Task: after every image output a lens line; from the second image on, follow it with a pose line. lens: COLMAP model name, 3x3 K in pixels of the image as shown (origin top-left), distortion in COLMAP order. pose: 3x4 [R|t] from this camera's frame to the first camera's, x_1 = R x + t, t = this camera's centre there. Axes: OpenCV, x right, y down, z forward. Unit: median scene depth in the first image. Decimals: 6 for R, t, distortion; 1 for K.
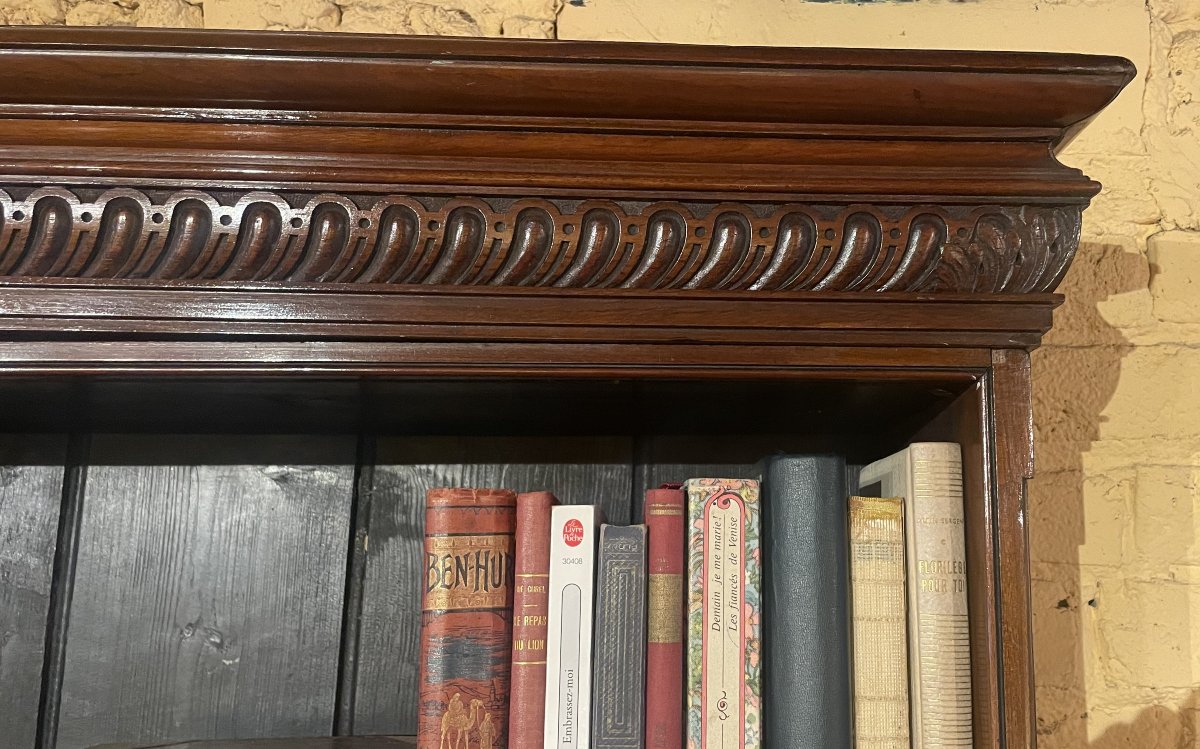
lens RADIAL K [[1151.8, 0, 698.6], [0, 1151.8, 376.4], [0, 0, 1]] dist [0.107462, -0.159234]
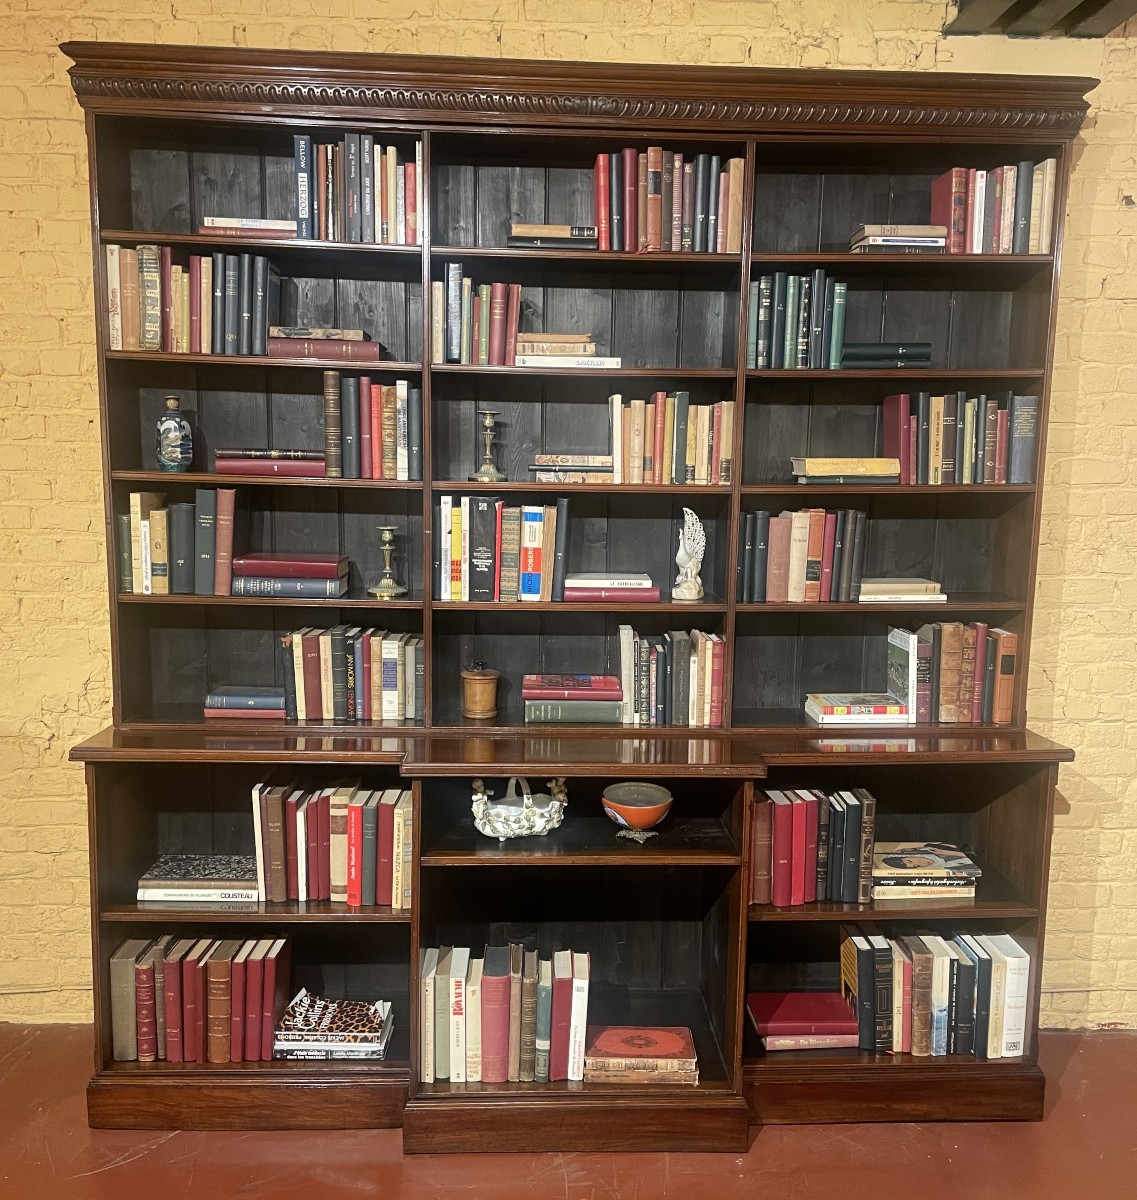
lens RADIAL K [[1159.7, 0, 578.4], [0, 1159.7, 614.3], [0, 0, 1]] dist [0.103047, -0.138236]
pose [[0.999766, 0.001191, 0.021620, -2.022752], [-0.007897, 0.949768, 0.312854, 0.359212], [-0.020161, -0.312952, 0.949555, -4.600138]]
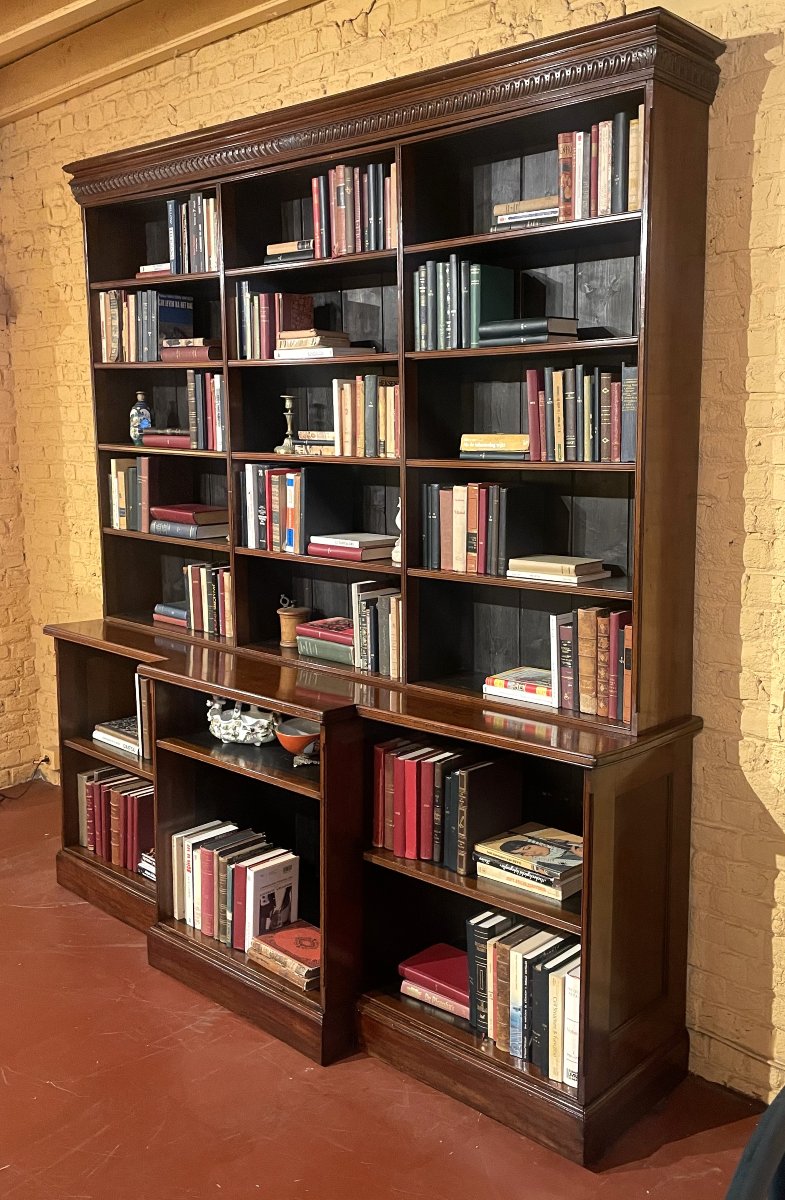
lens RADIAL K [[1105.7, 0, 502.7], [0, 1105.7, 547.7], [0, 0, 1]] dist [0.078333, -0.004273]
pose [[0.745869, 0.068747, -0.662535, 2.909547], [0.126013, 0.962134, 0.241698, 0.619379], [0.654064, -0.263763, 0.708963, -3.047764]]
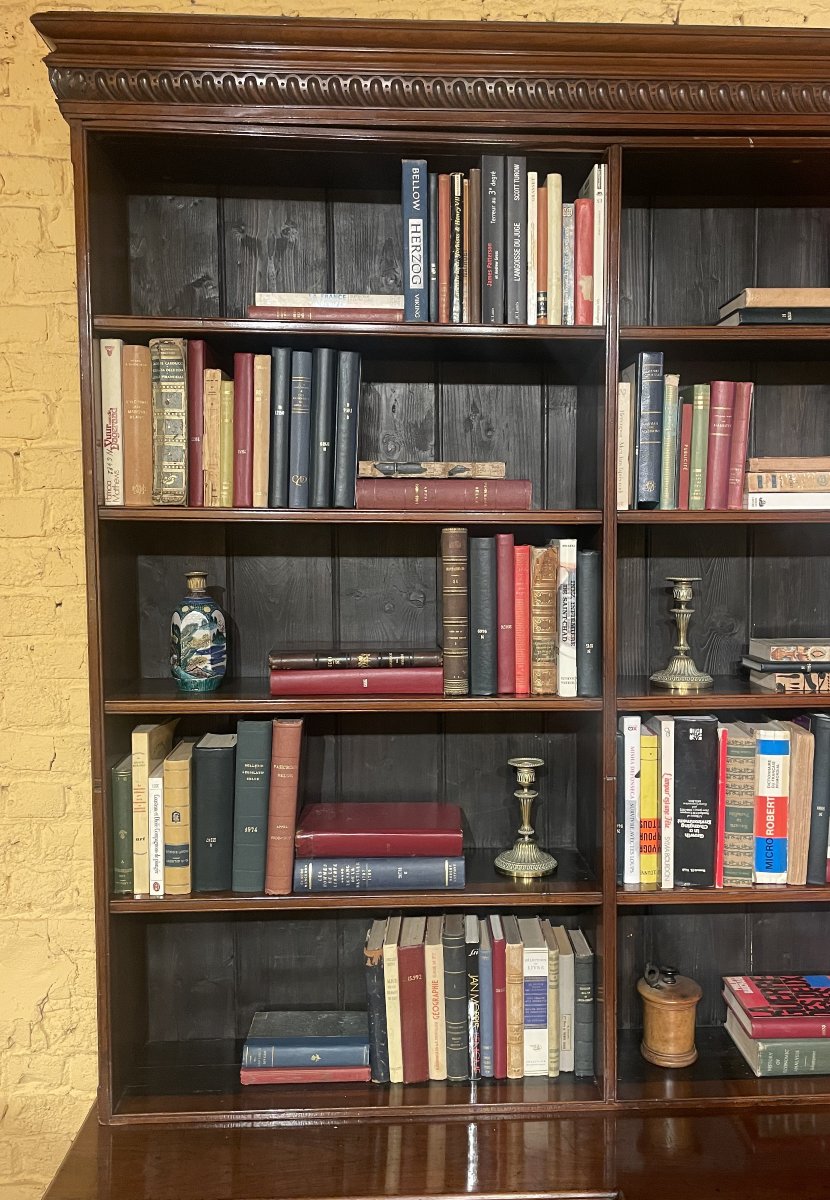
lens RADIAL K [[1058.2, 0, 440.8], [0, 1058.2, 590.8], [0, 0, 1]] dist [0.109978, -0.160214]
pose [[0.999261, -0.021196, 0.032072, -3.161594], [0.013006, 0.971468, 0.236812, 0.441597], [-0.036177, -0.236220, 0.971026, -2.170784]]
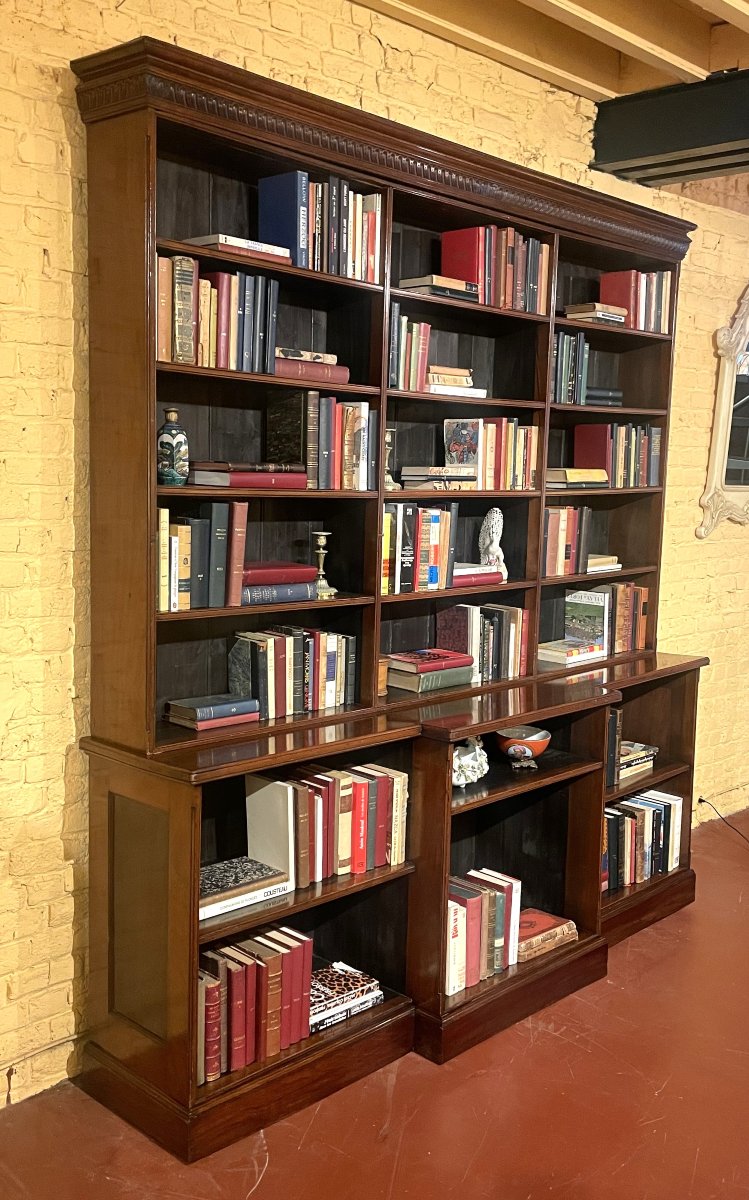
lens RADIAL K [[1151.8, 0, 421.9], [0, 1151.8, 612.2], [0, 0, 1]] dist [0.107462, -0.159234]
pose [[0.692762, -0.087398, 0.715851, -6.800542], [-0.149643, 0.953604, 0.261241, 0.449437], [-0.705470, -0.288100, 0.647542, -3.576715]]
